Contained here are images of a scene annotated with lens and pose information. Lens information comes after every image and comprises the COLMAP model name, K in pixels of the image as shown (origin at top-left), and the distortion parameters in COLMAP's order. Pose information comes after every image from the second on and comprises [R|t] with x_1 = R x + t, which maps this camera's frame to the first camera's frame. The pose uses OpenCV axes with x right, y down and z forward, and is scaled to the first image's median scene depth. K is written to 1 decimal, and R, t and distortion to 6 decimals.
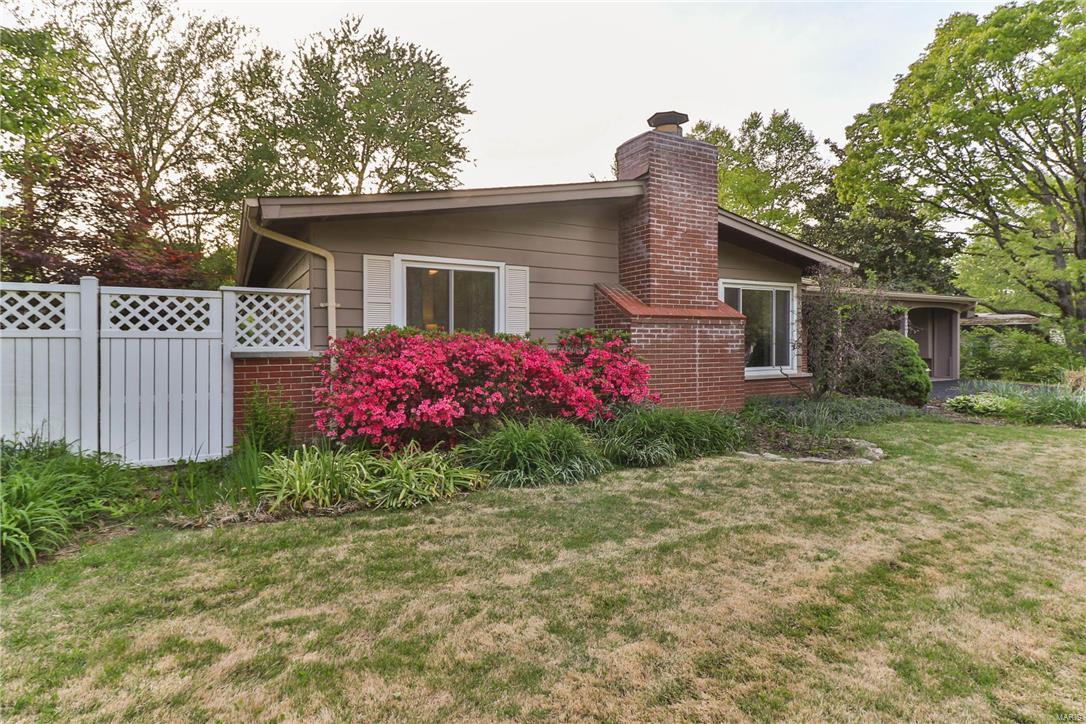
lens RADIAL K [[579.1, 0, 551.5], [0, 579.1, 353.4], [0, 0, 1]] dist [0.030162, -0.019985]
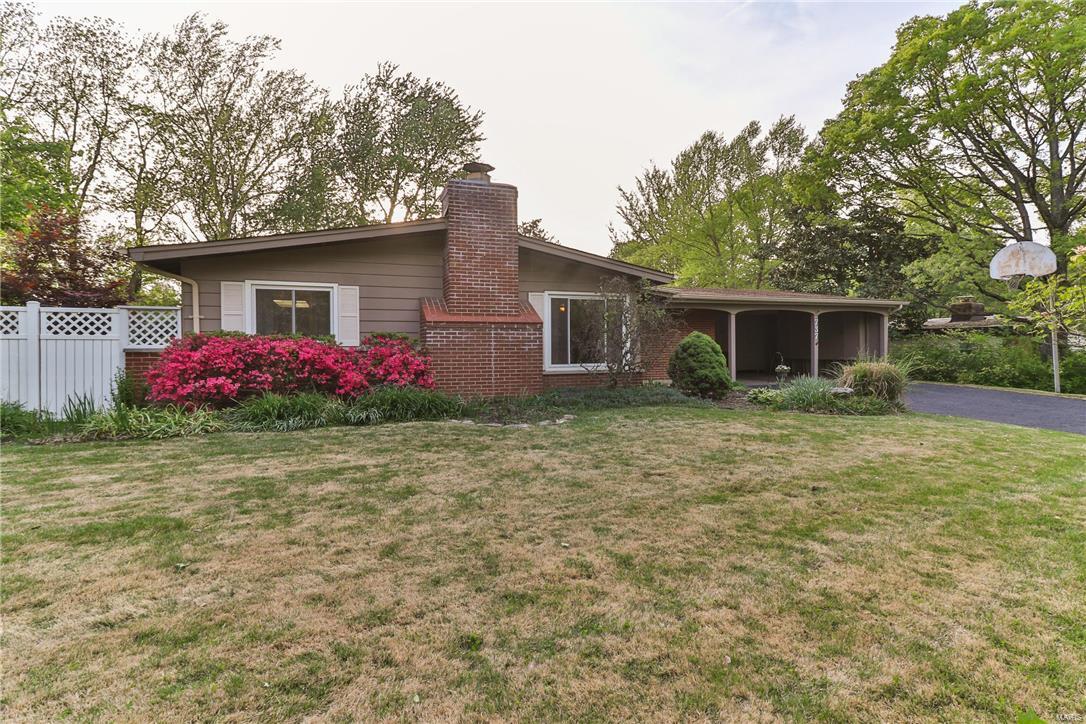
lens RADIAL K [[579.1, 0, 551.5], [0, 579.1, 353.4], [0, 0, 1]] dist [0.030162, -0.019985]
pose [[0.985139, -0.004017, -0.171710, 0.794075], [0.000950, 0.999839, -0.017940, 0.037996], [0.171755, 0.017511, 0.984984, -0.305565]]
